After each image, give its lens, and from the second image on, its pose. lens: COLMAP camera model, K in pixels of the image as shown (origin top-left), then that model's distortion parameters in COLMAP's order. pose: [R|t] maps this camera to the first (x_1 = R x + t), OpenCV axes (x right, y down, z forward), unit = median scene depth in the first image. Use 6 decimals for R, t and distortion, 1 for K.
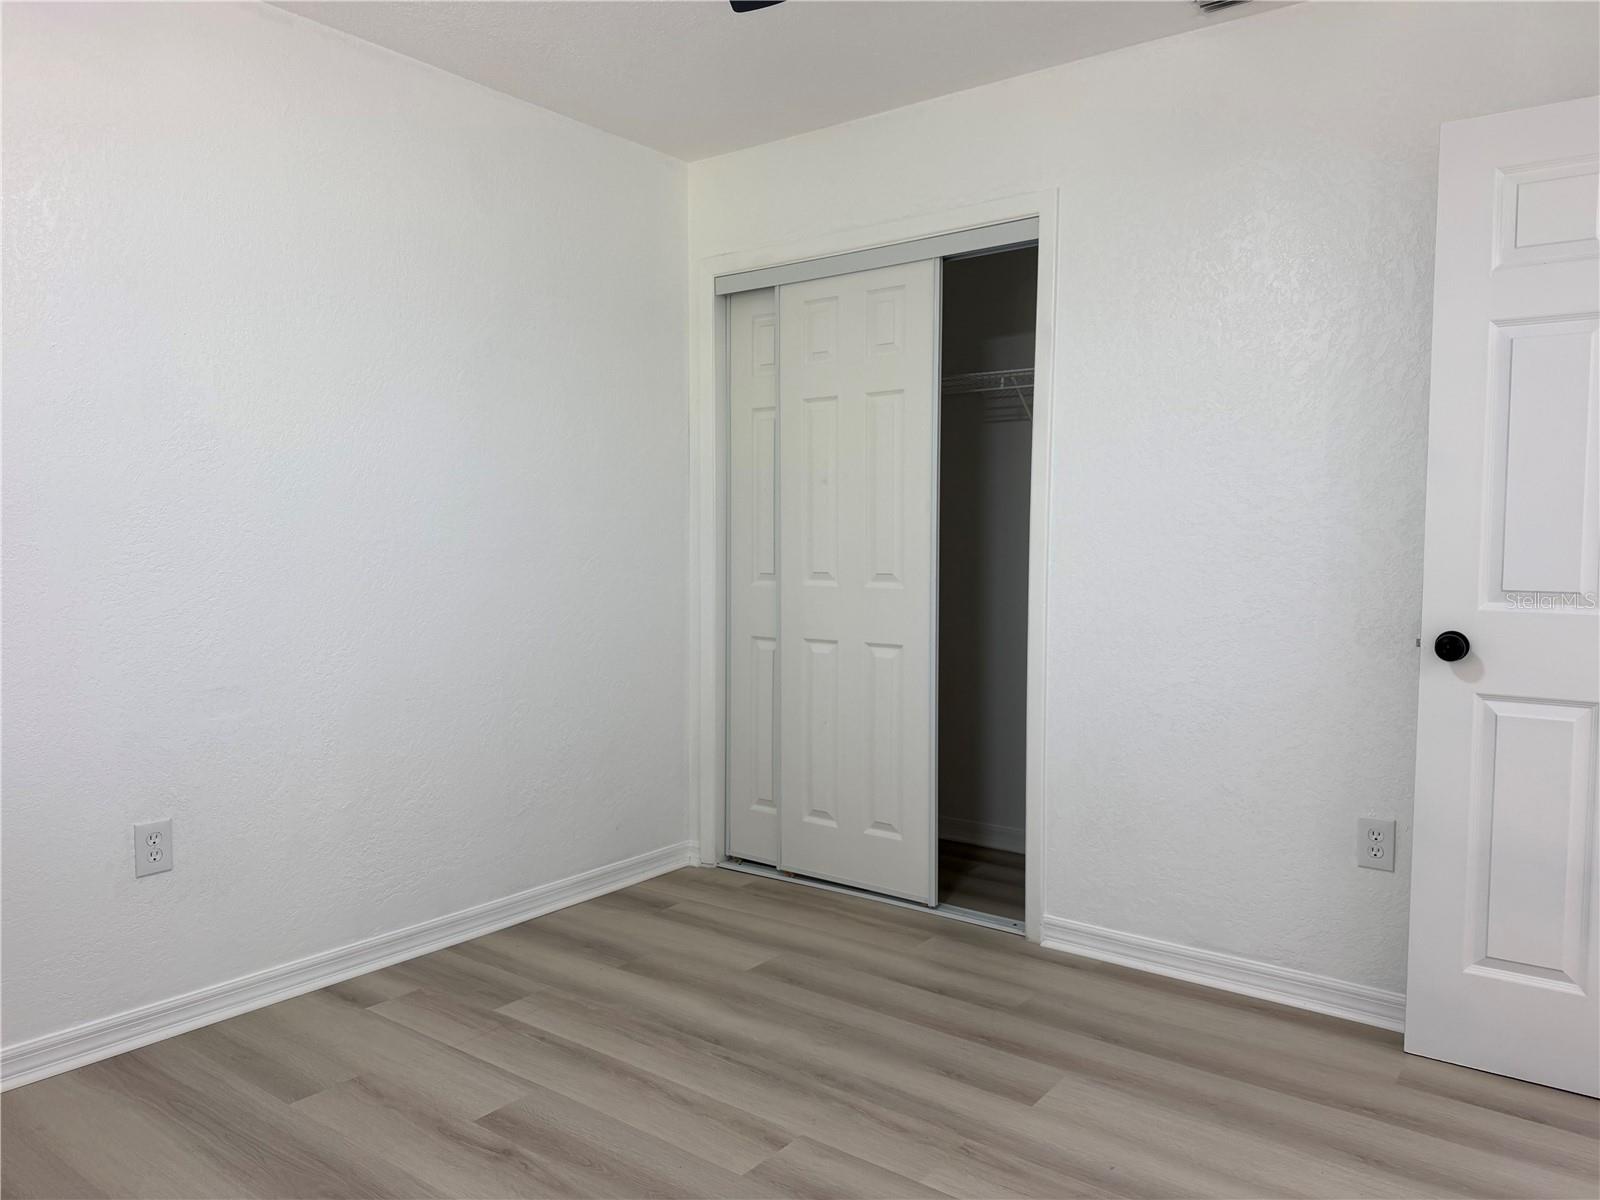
lens RADIAL K [[1139.6, 0, 795.1], [0, 1139.6, 607.5], [0, 0, 1]] dist [-0.005829, -0.000297]
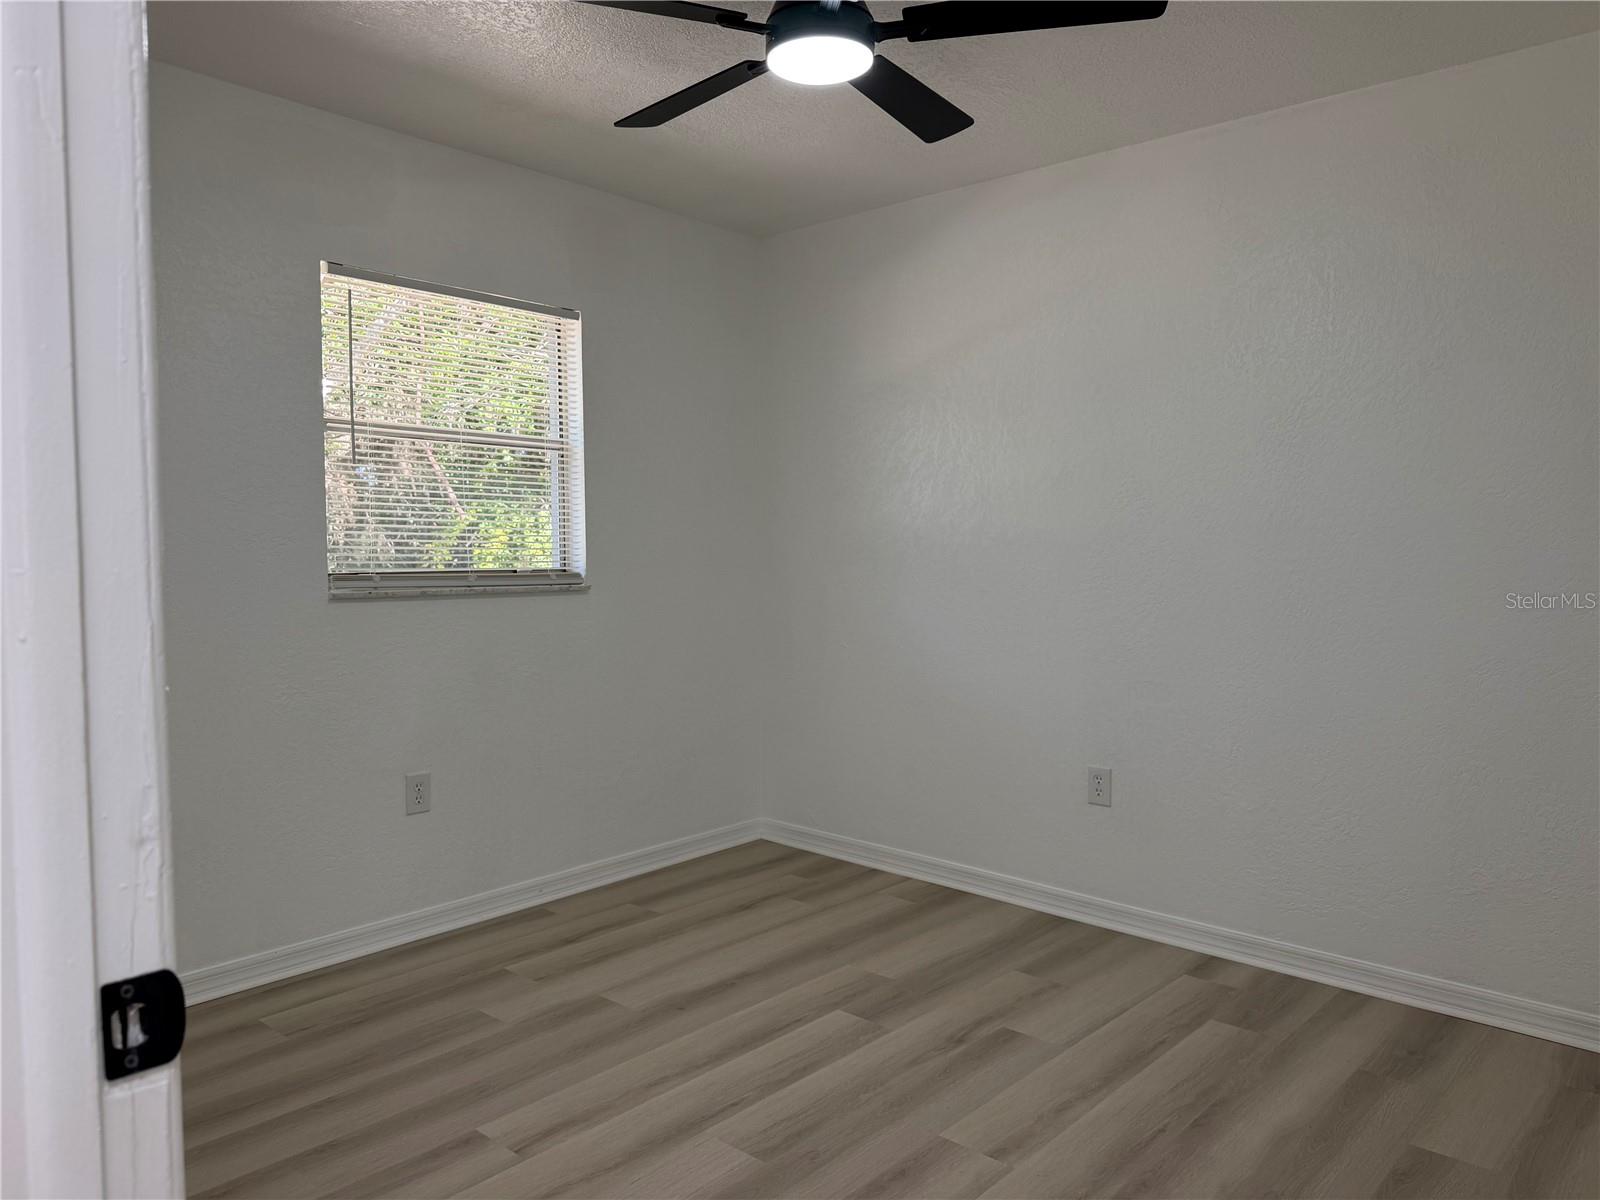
lens RADIAL K [[1139.6, 0, 795.1], [0, 1139.6, 607.5], [0, 0, 1]] dist [-0.005829, -0.000297]
pose [[-0.071549, 0.054886, -0.995926, 0.817363], [-0.074889, 0.995371, 0.060236, -0.058880], [0.994622, 0.078894, -0.067107, 0.694296]]
